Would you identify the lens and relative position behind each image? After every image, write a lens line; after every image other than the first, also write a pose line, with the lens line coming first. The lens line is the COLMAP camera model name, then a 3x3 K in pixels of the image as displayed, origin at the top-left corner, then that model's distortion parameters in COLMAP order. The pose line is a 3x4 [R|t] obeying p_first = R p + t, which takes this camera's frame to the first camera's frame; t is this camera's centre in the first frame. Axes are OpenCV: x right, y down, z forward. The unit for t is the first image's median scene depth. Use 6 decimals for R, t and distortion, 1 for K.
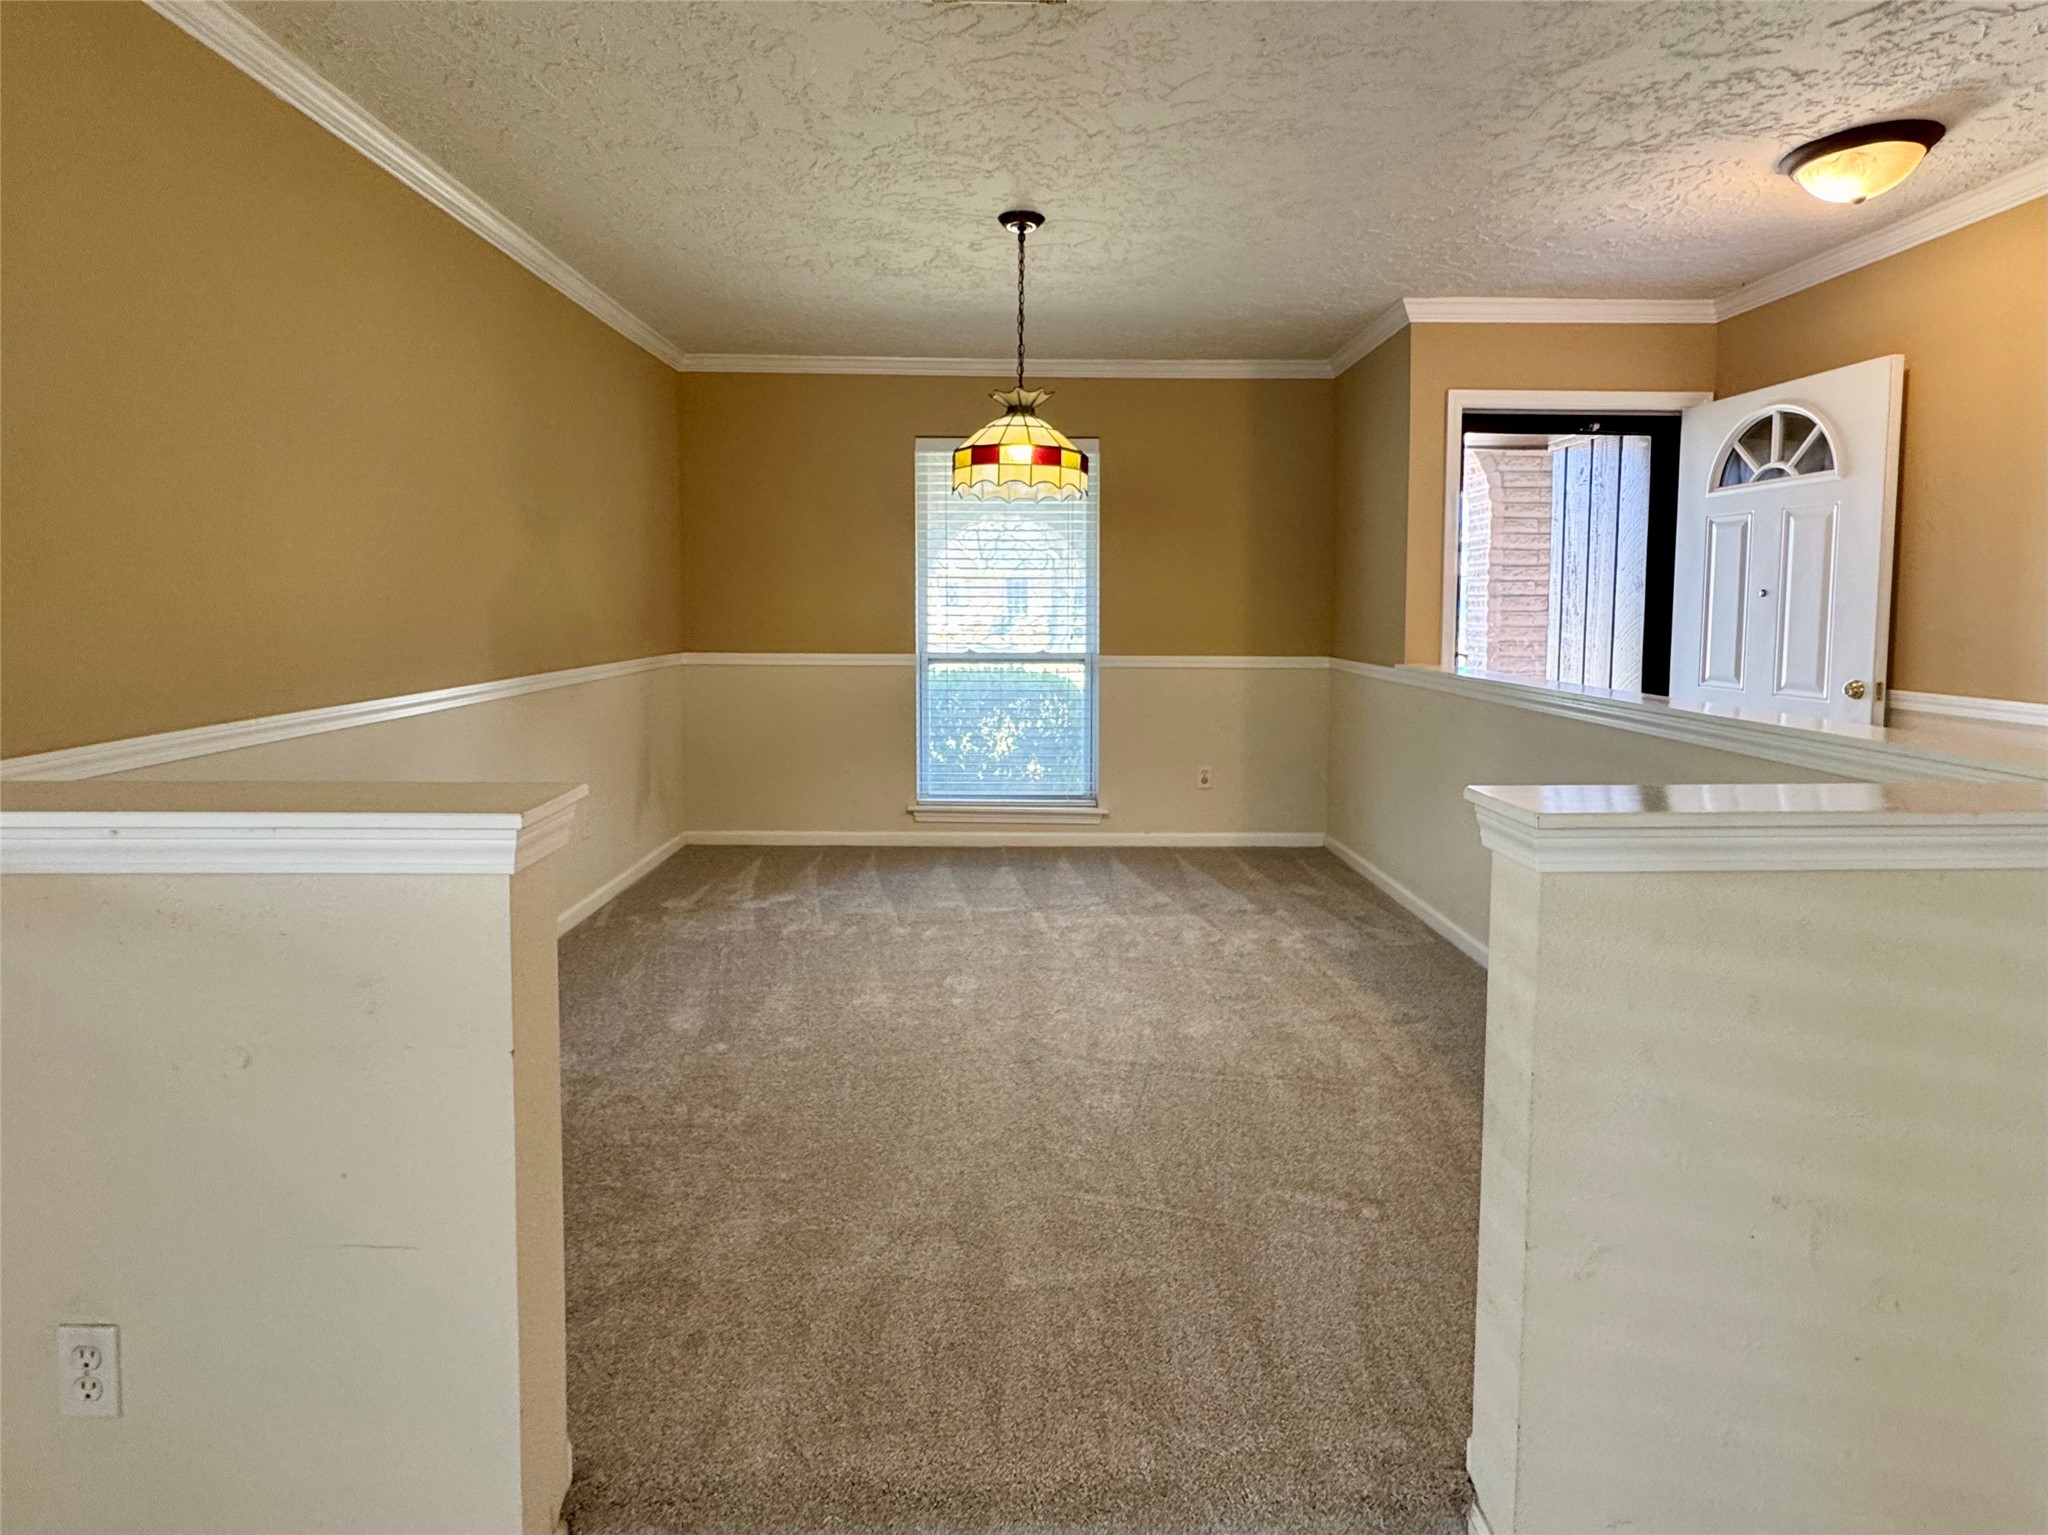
lens RADIAL K [[1012.2, 0, 1030.5], [0, 1012.2, 654.1], [0, 0, 1]] dist [-0.000679, -0.000038]
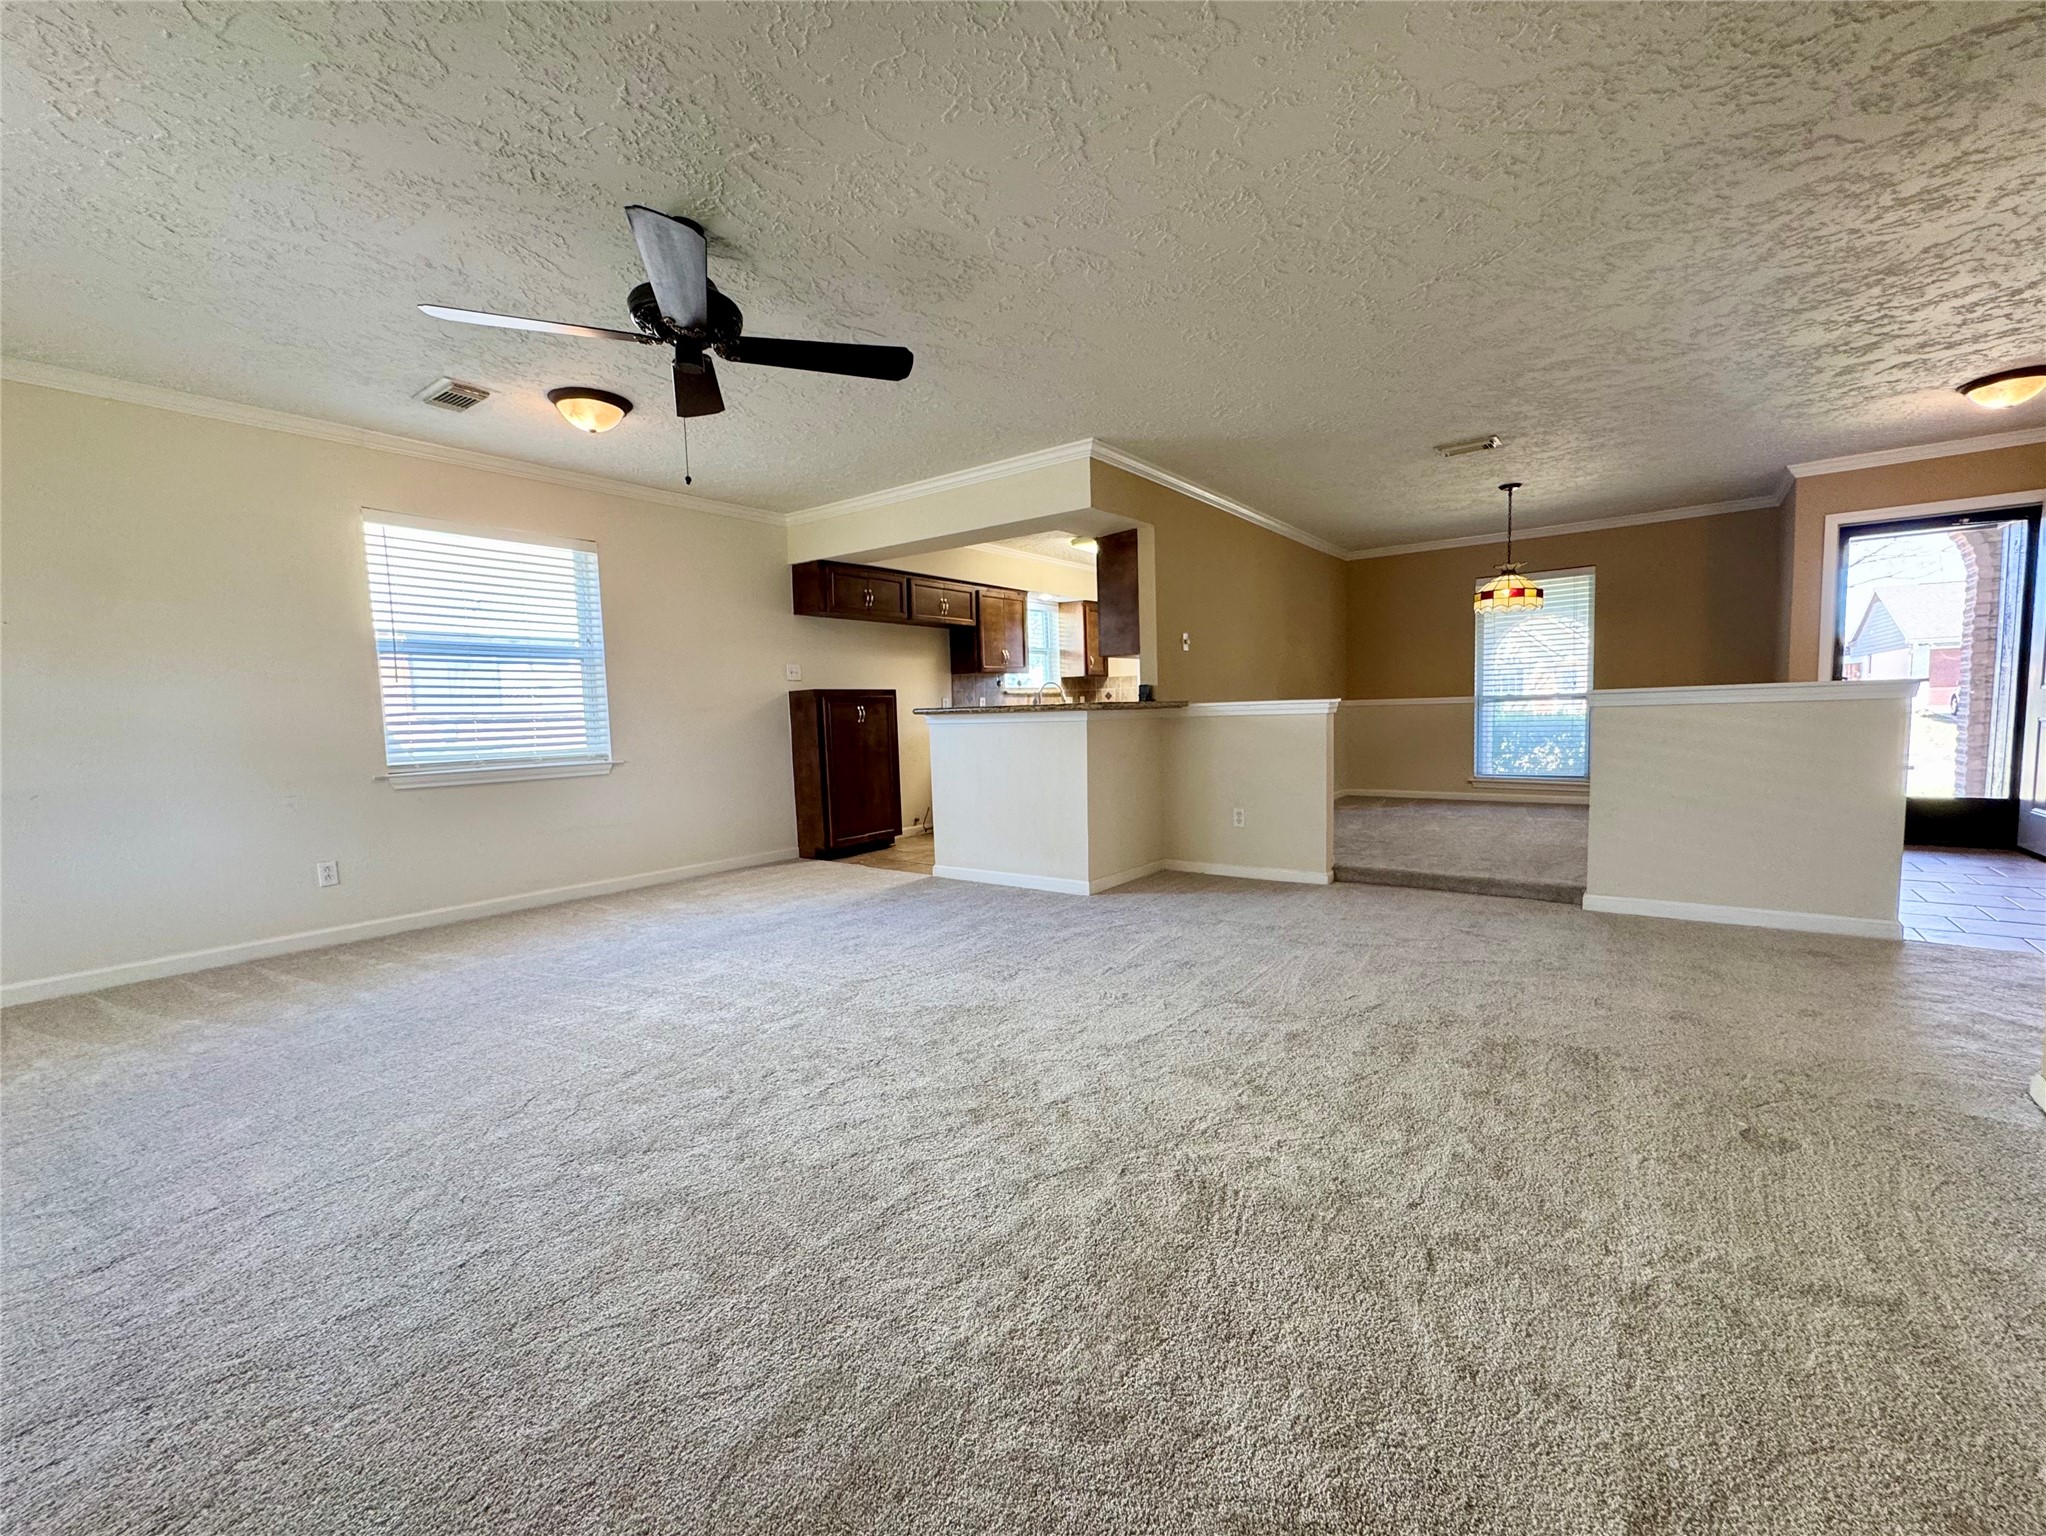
lens RADIAL K [[837.1, 0, 1047.0], [0, 837.1, 775.7], [0, 0, 1]] dist [0.002501, 0.000087]
pose [[0.796112, 0.017169, -0.604906, 0.265807], [0.004518, 0.999401, 0.034313, 0.121108], [0.605133, -0.030050, 0.795557, -0.956088]]
